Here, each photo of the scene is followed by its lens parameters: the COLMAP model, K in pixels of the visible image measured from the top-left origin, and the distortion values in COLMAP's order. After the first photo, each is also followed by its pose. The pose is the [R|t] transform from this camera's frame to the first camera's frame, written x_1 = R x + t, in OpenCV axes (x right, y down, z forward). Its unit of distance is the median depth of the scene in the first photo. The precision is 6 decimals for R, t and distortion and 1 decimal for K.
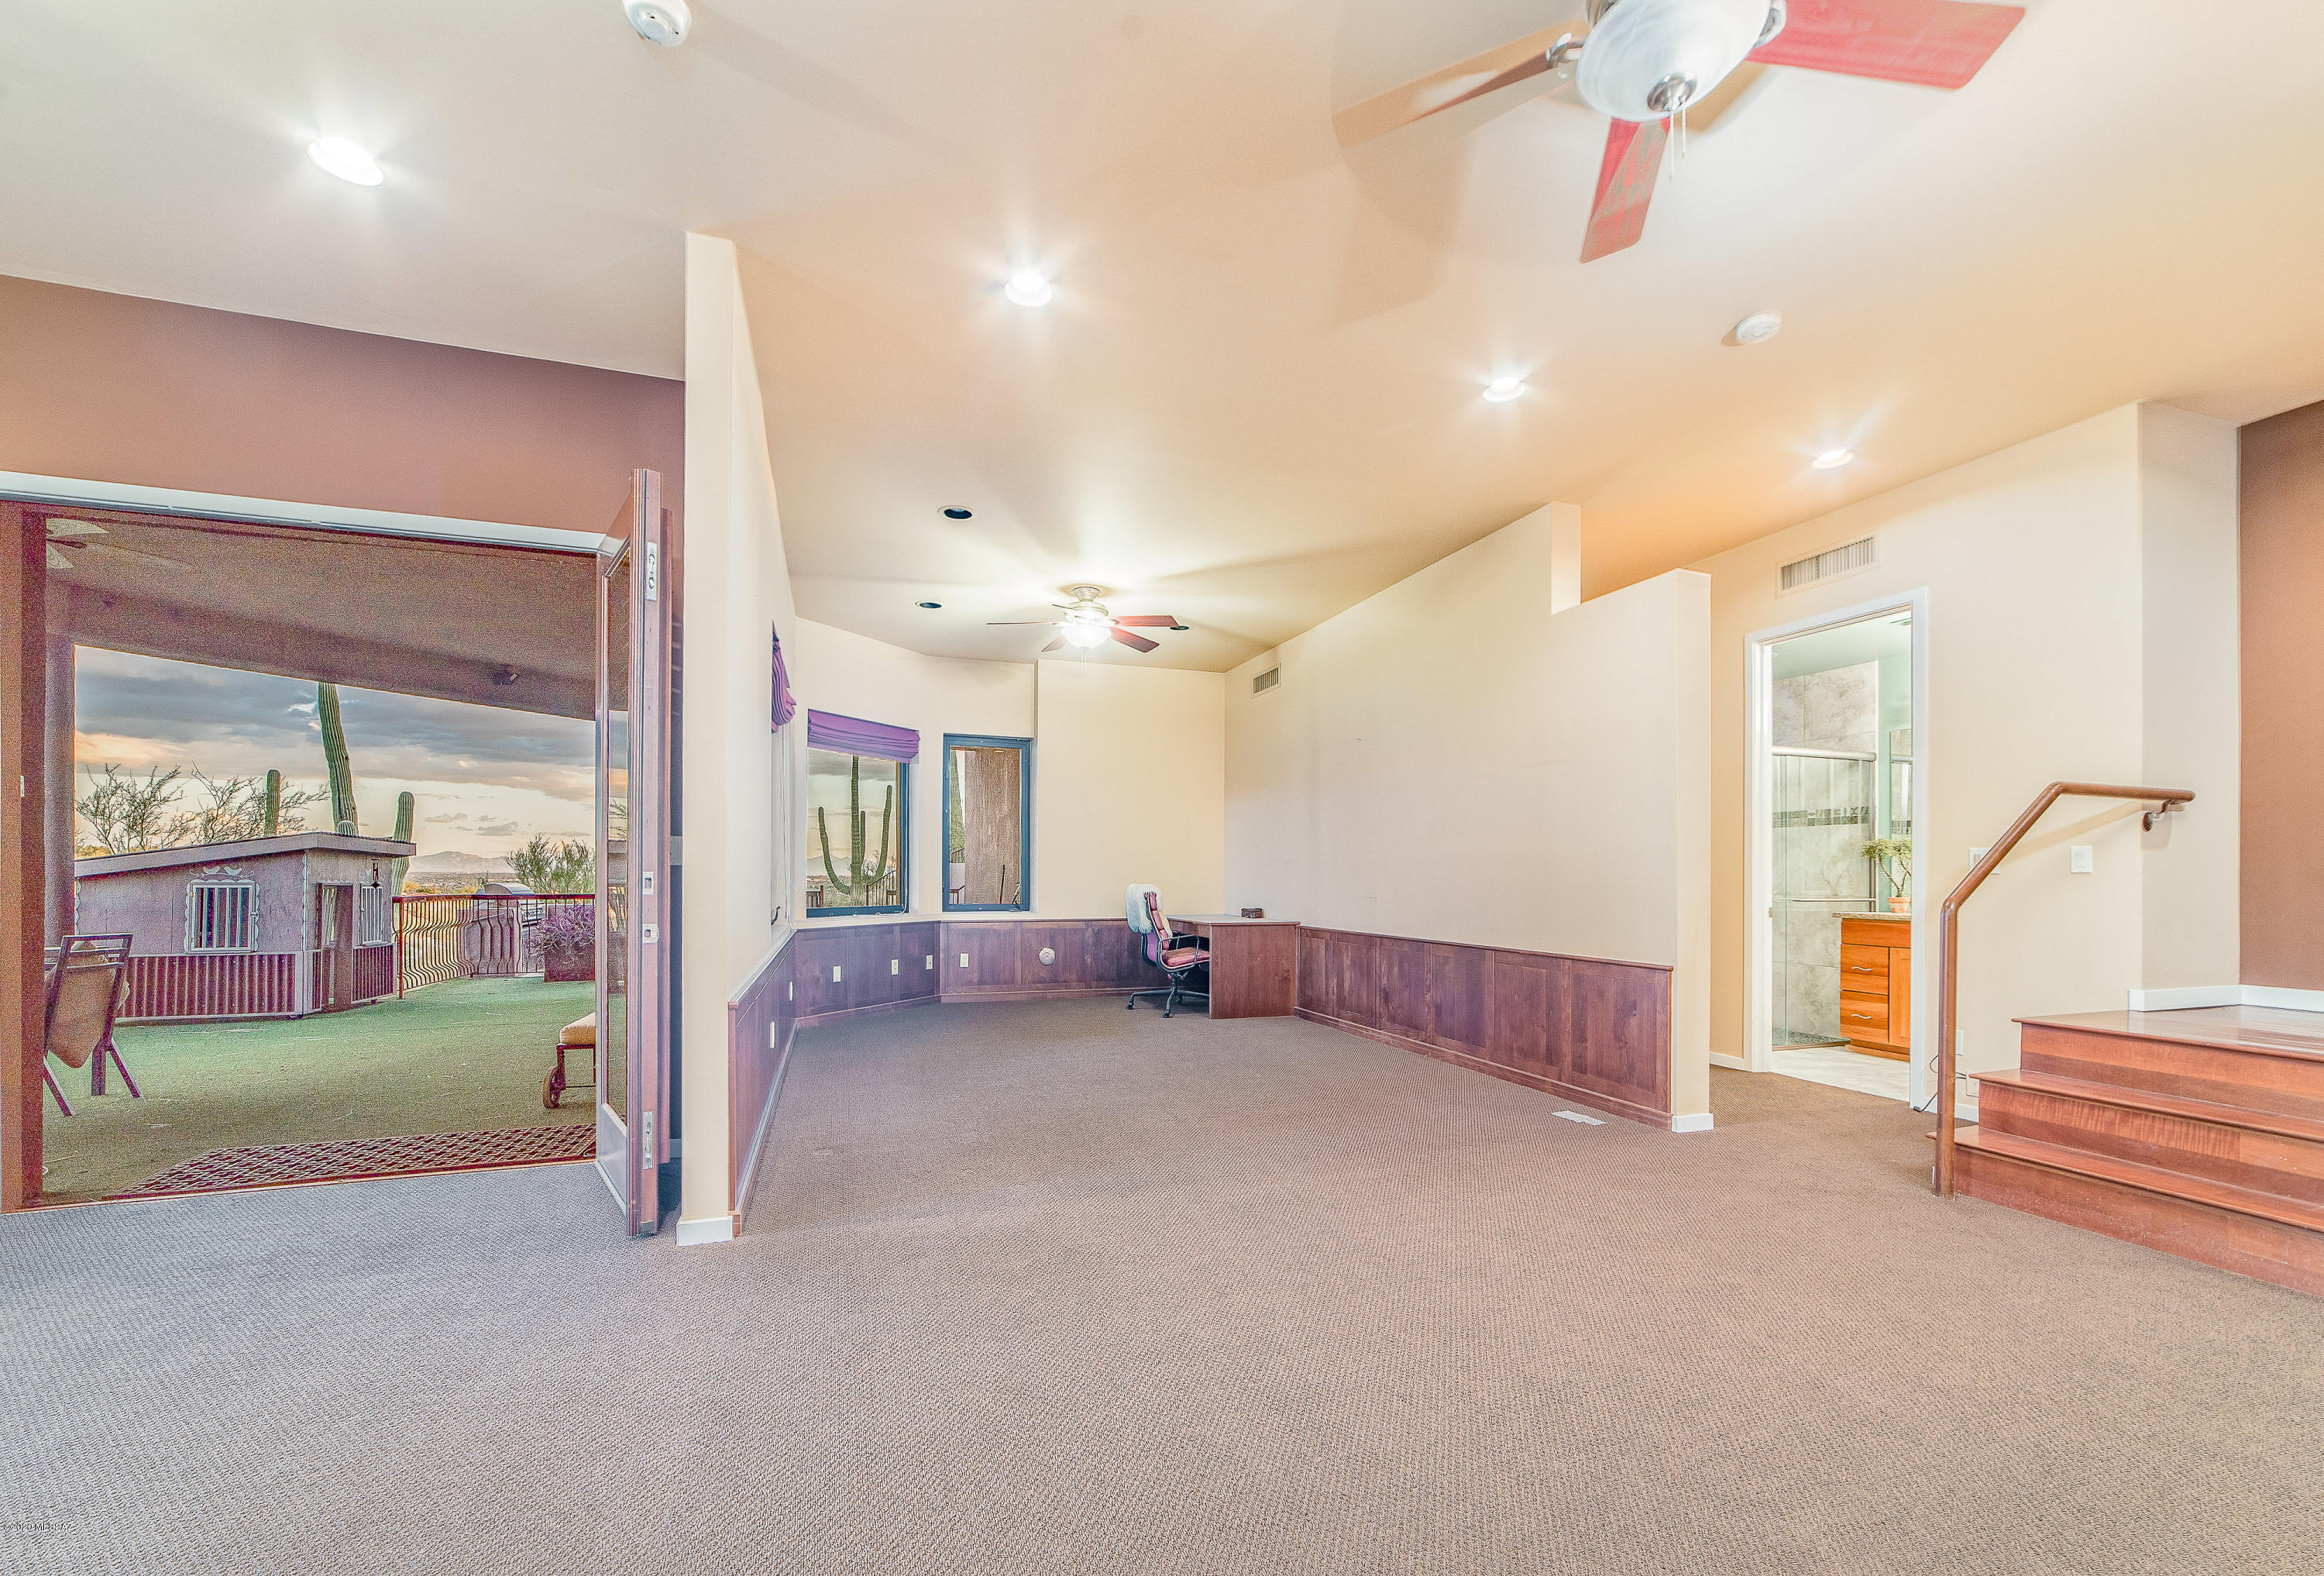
lens RADIAL K [[933.3, 0, 1160.1], [0, 933.3, 869.3], [0, 0, 1]] dist [0.000409, 0.000053]
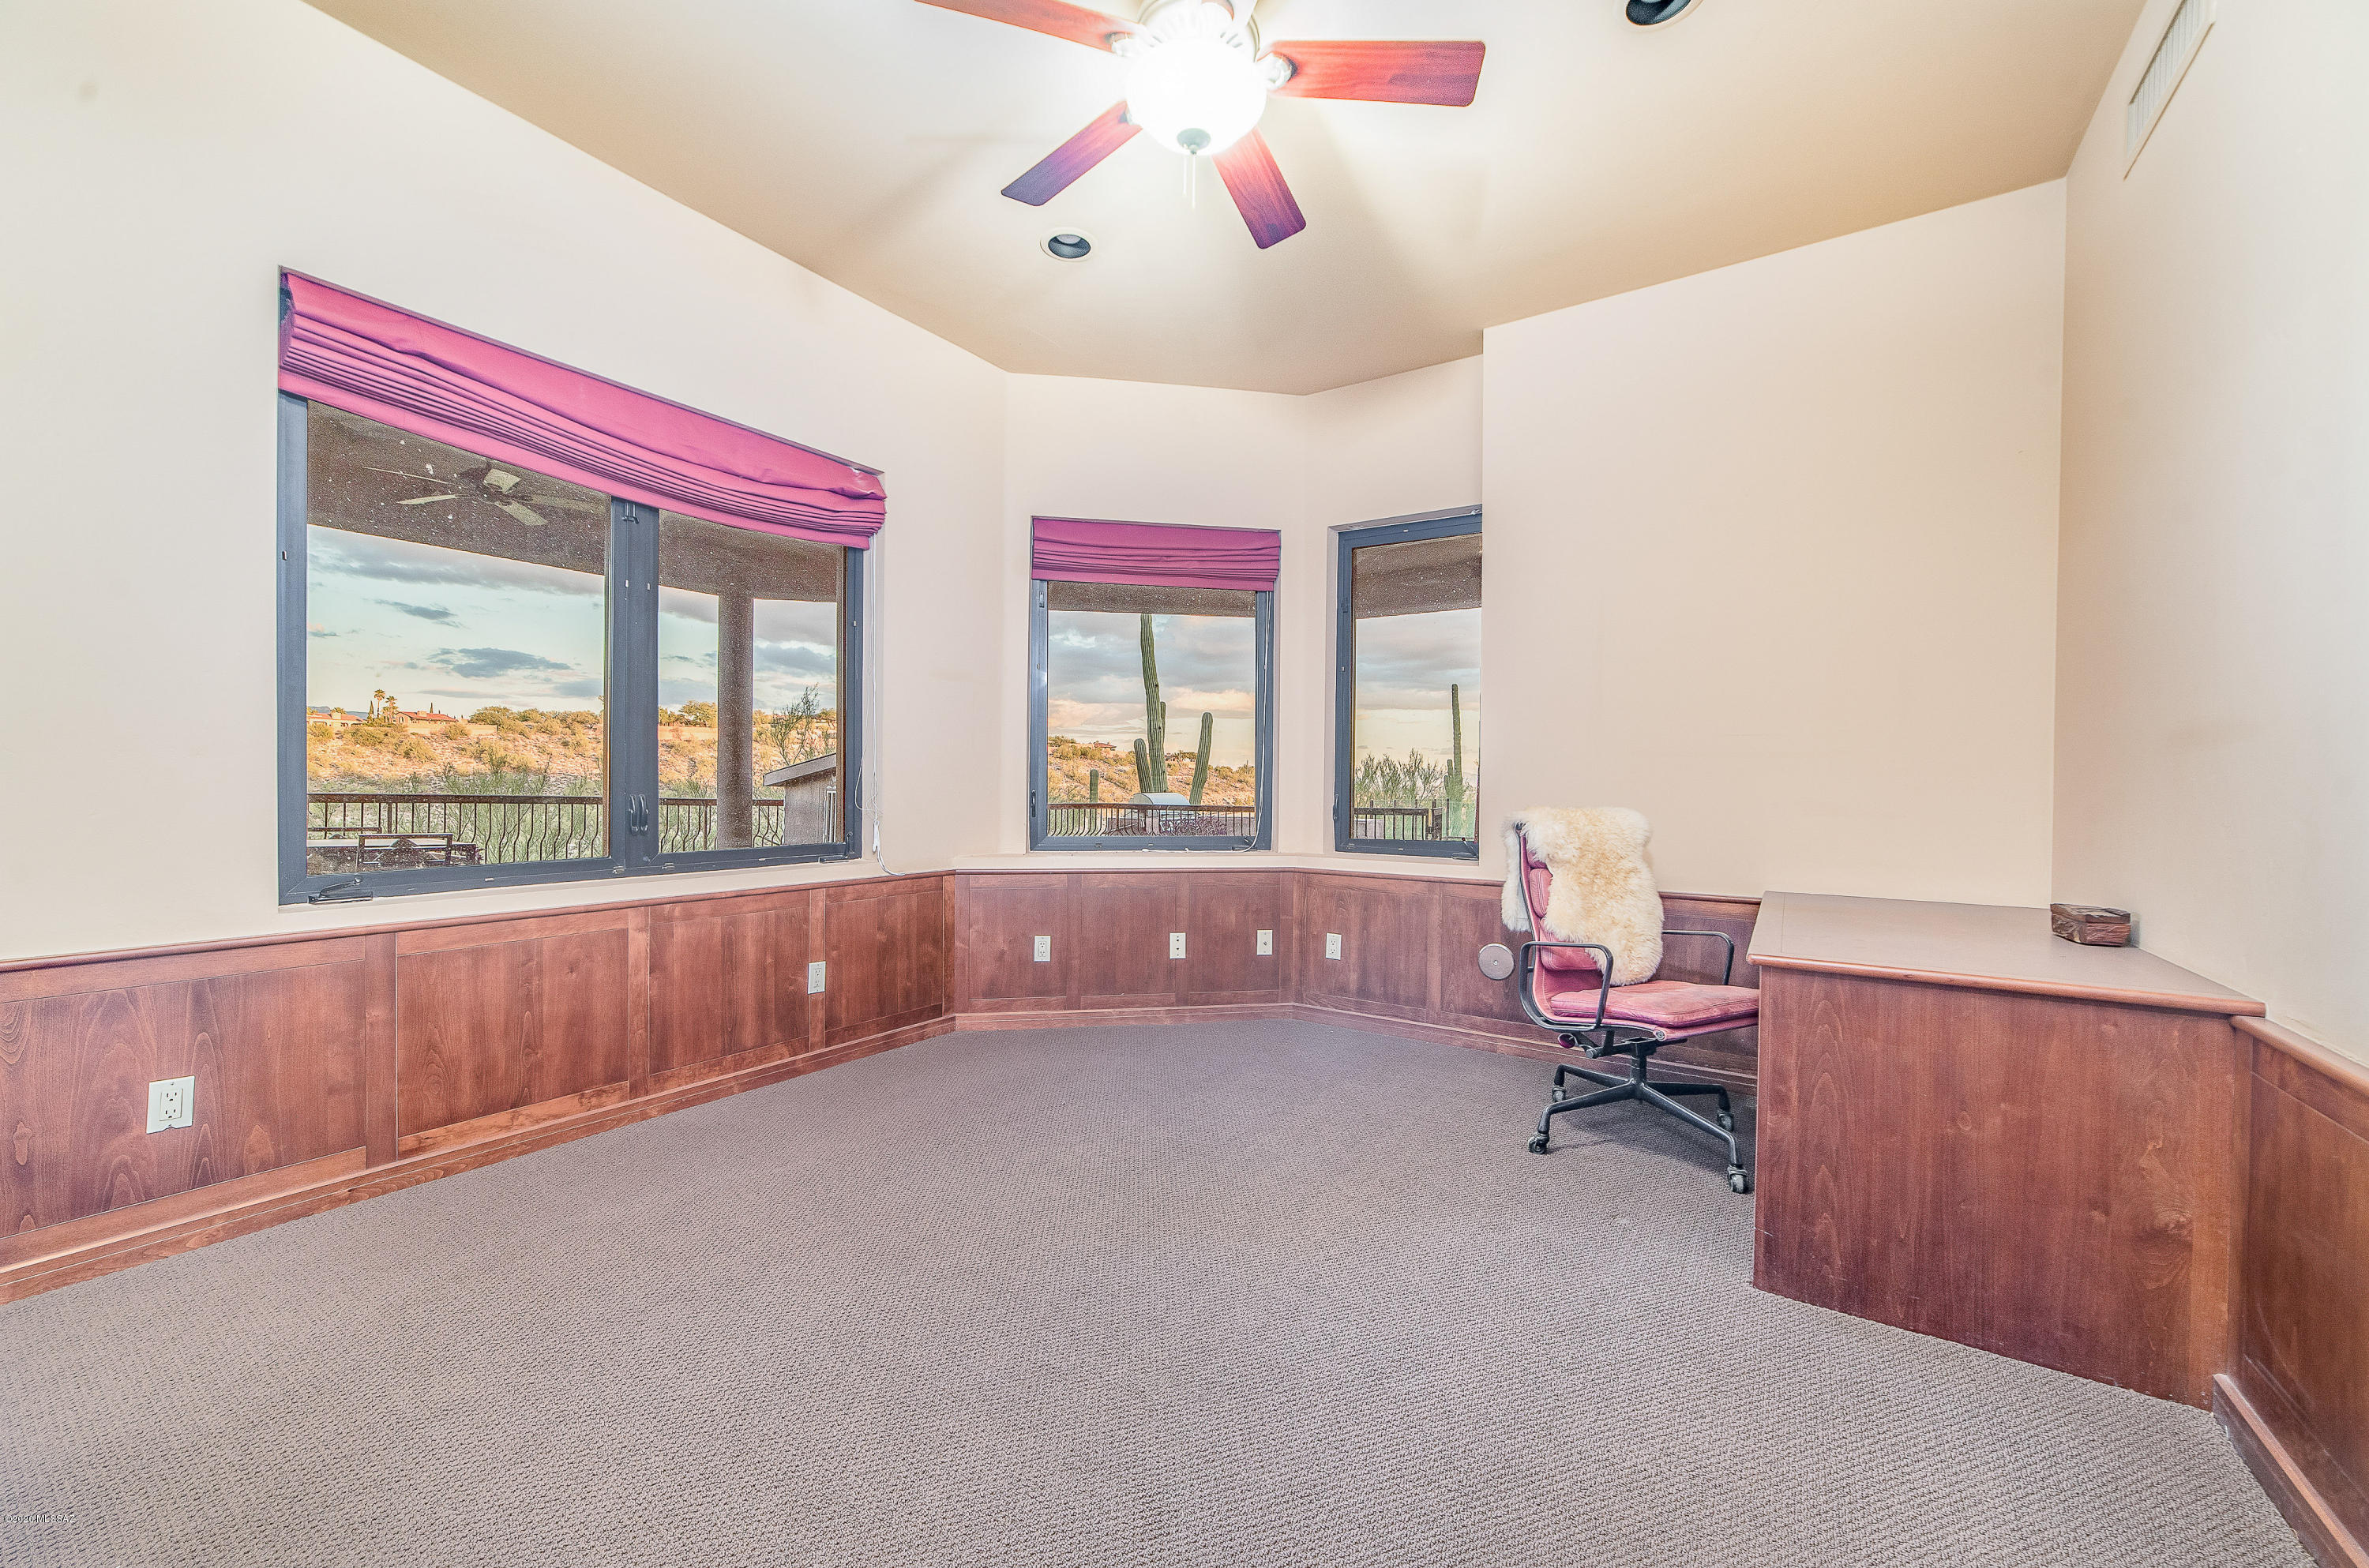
lens RADIAL K [[925.8, 0, 1177.8], [0, 925.8, 814.4], [0, 0, 1]] dist [-0.000750, 0.000431]
pose [[0.605884, 0.029217, -0.795016, 0.154364], [-0.001900, 0.999376, 0.035279, 0.003725], [0.795551, -0.019865, 0.605561, 0.610325]]
